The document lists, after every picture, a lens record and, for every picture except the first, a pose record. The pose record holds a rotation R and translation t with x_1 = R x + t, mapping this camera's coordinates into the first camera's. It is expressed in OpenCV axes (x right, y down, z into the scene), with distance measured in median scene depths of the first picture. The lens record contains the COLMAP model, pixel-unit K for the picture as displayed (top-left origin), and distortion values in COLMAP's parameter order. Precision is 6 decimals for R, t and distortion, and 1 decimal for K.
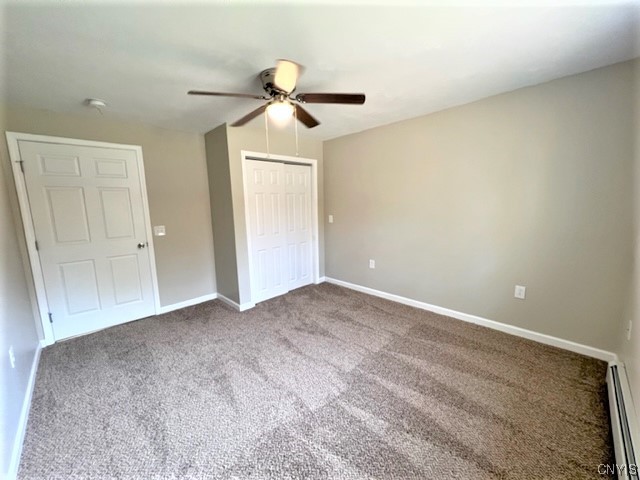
lens RADIAL K [[255.7, 0, 319.0], [0, 255.7, 238.3], [0, 0, 1]] dist [0.002250, -0.000250]
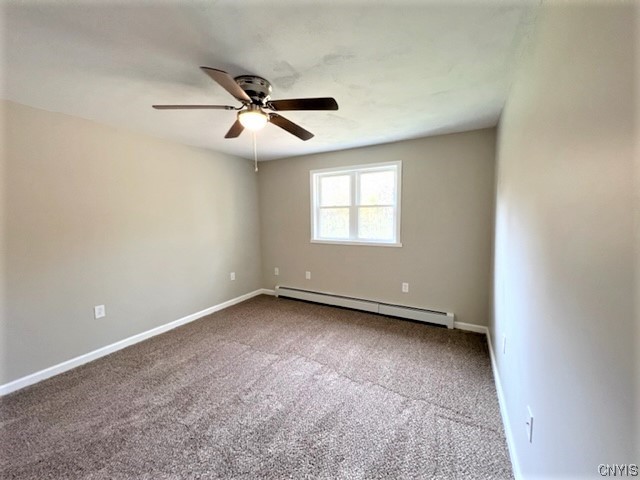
lens RADIAL K [[255.7, 0, 320.4], [0, 255.7, 244.3], [0, 0, 1]] dist [0.002250, -0.000250]
pose [[-0.286301, -0.075093, 0.955193, -0.773245], [0.154391, 0.980281, 0.123341, -0.088782], [-0.945619, 0.182786, -0.269062, 0.751727]]
